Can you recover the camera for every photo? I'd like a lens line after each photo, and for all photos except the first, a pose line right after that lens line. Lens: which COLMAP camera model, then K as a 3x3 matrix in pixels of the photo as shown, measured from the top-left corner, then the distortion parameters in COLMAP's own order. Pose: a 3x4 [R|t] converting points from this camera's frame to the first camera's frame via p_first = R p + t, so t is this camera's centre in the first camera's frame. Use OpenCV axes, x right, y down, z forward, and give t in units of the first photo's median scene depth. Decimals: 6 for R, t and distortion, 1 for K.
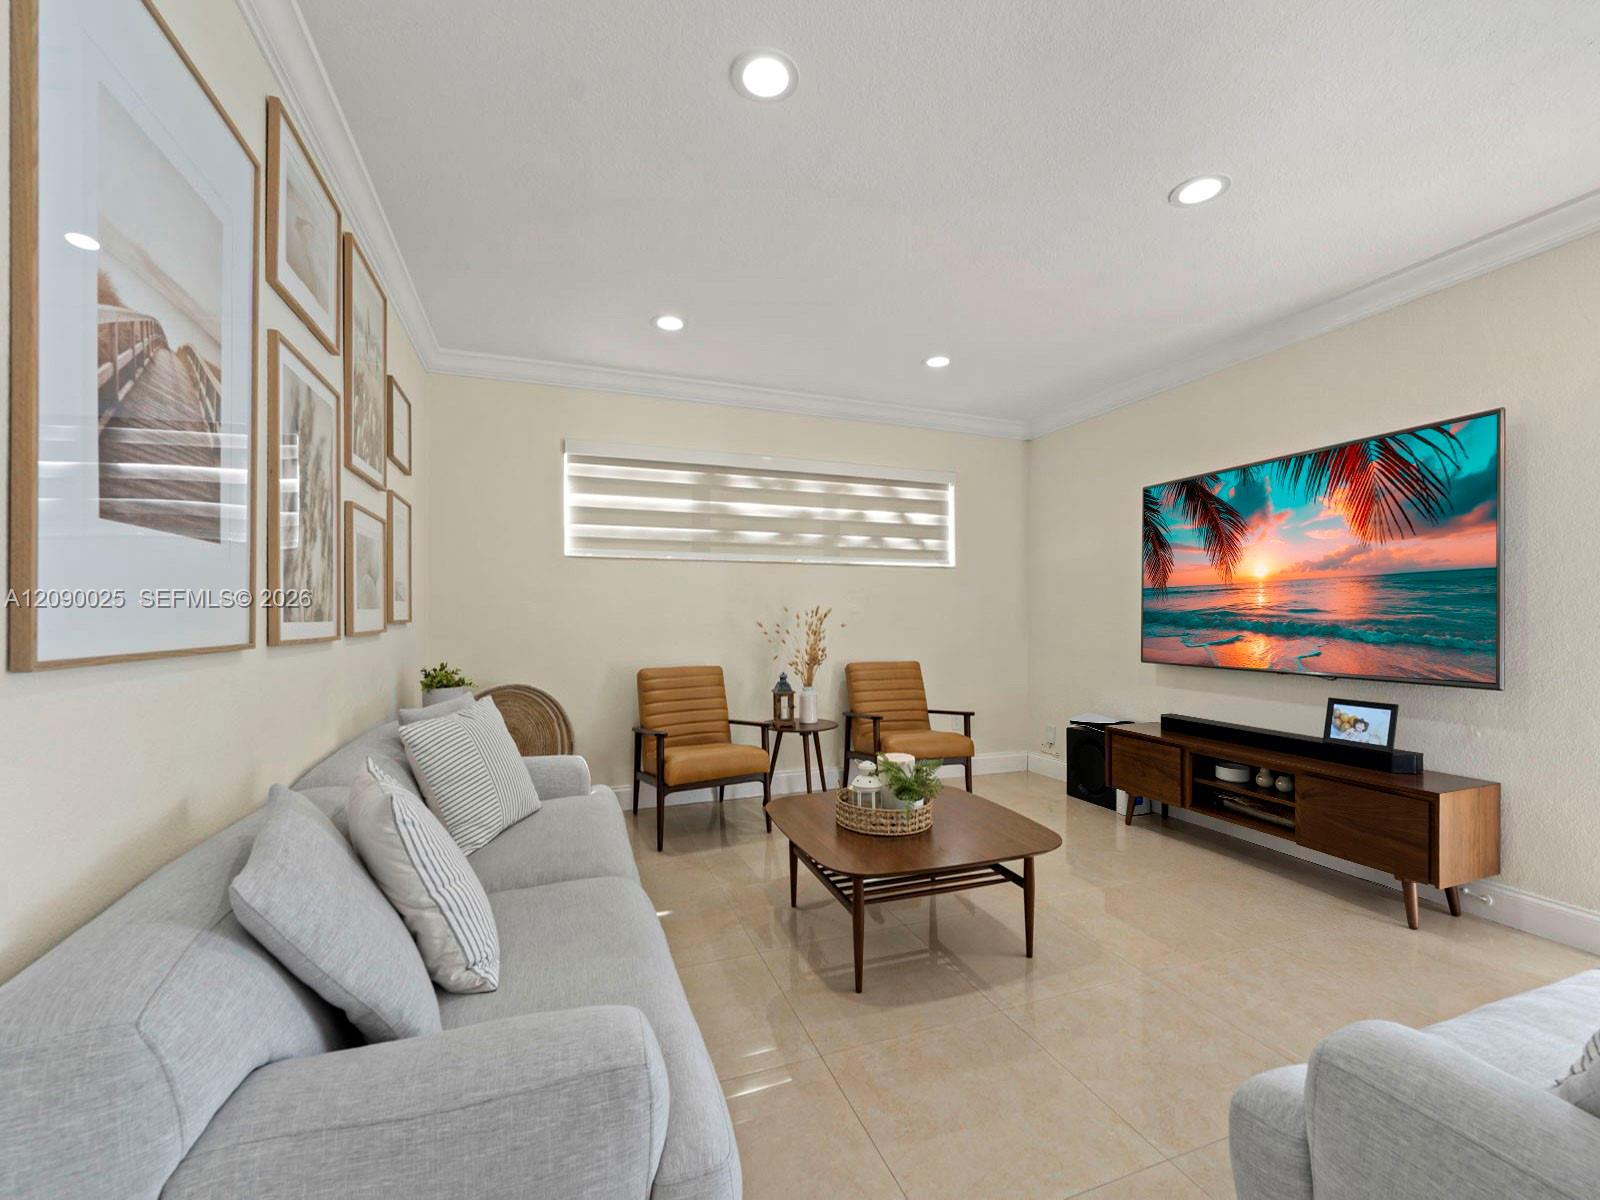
lens RADIAL K [[657.8, 0, 793.5], [0, 657.8, 614.6], [0, 0, 1]] dist [-0.025289, 0.000517]
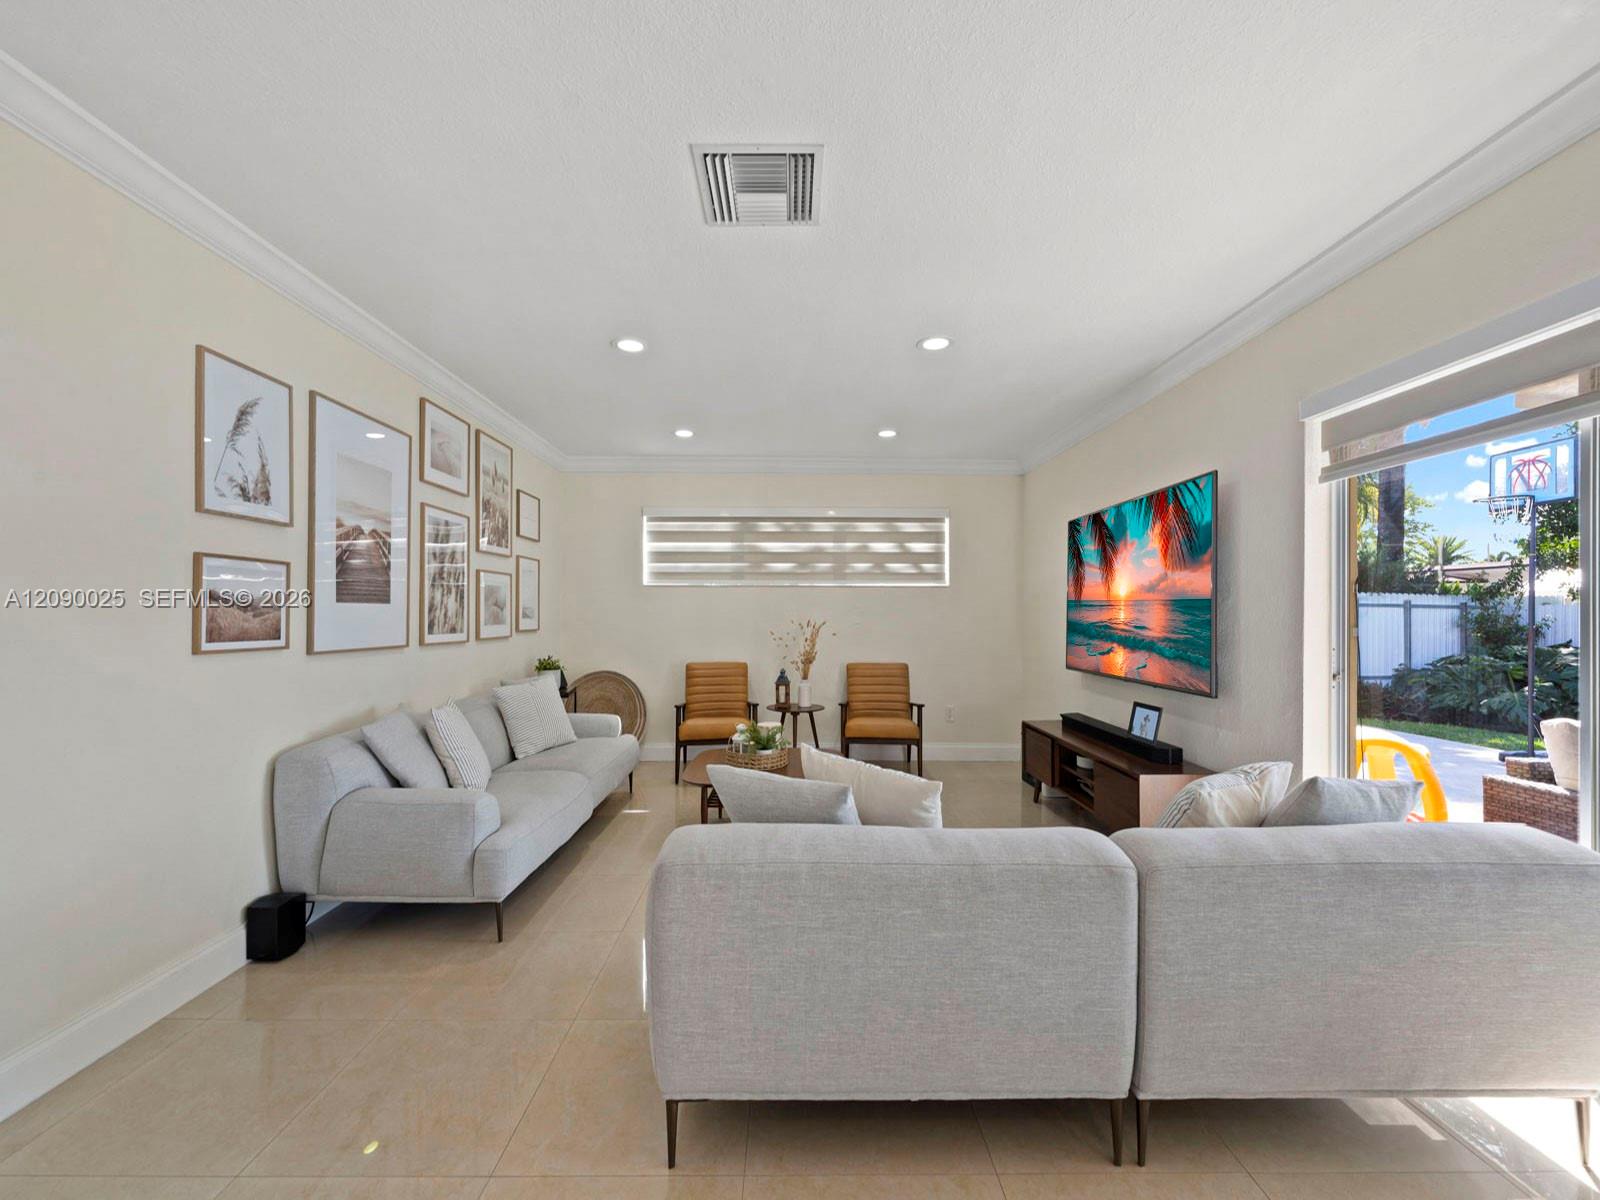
lens RADIAL K [[657.8, 0, 805.8], [0, 657.8, 602.1], [0, 0, 1]] dist [-0.025289, 0.000517]
pose [[0.941966, -0.003693, -0.335687, 0.494431], [-0.001944, 0.999863, -0.016455, -0.027640], [0.335702, 0.016153, 0.941830, -0.275460]]
